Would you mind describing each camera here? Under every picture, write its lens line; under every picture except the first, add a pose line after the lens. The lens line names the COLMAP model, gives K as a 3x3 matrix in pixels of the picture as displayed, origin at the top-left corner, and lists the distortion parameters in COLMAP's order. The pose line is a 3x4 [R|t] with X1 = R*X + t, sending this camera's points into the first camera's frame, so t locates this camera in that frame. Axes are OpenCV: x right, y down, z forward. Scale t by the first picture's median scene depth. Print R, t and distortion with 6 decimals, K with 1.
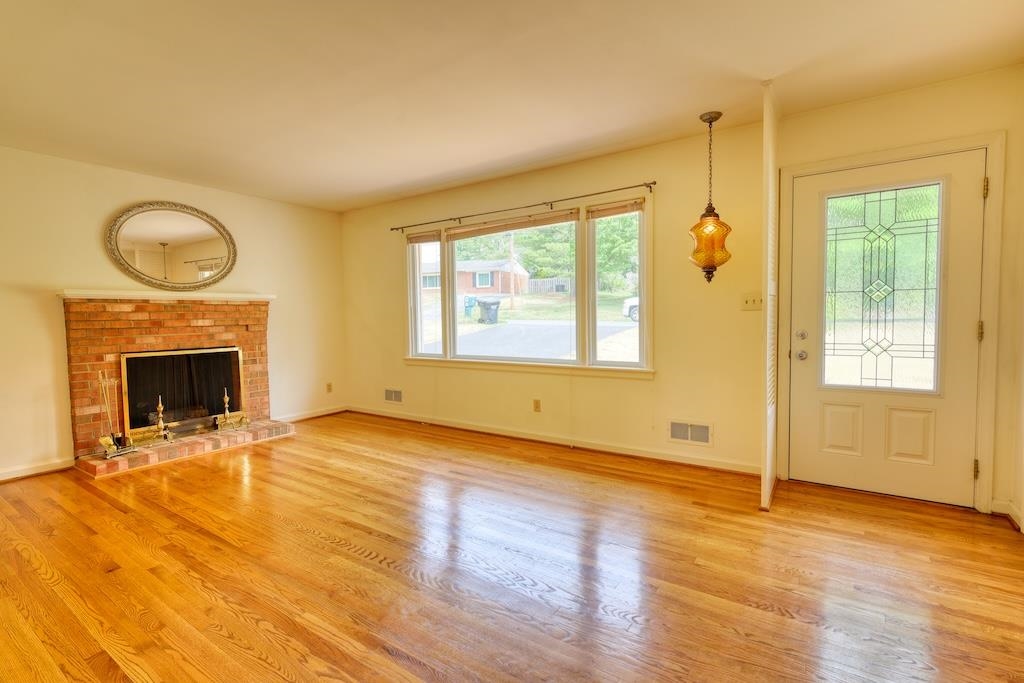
lens RADIAL K [[472.0, 0, 514.0], [0, 472.0, 342.0], [0, 0, 1]] dist [0.001868, 0.000245]
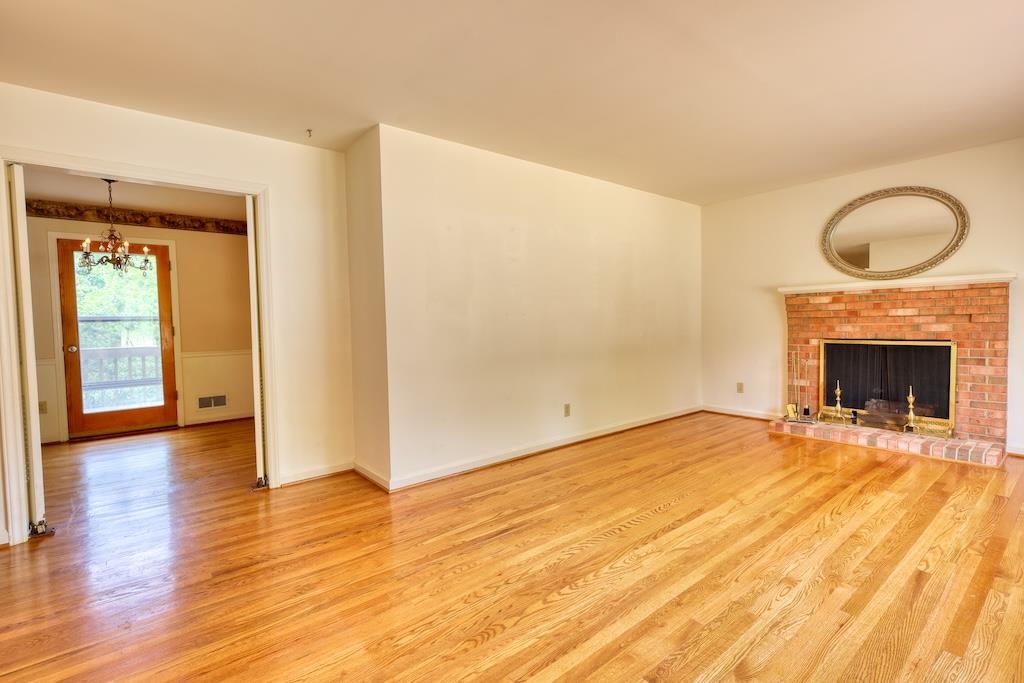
lens RADIAL K [[472.0, 0, 510.4], [0, 472.0, 339.8], [0, 0, 1]] dist [0.001868, 0.000245]
pose [[-0.291373, 0.061898, -0.954605, 0.486116], [-0.024036, 0.997116, 0.071991, -0.037796], [0.956308, 0.043921, -0.289045, 0.581490]]
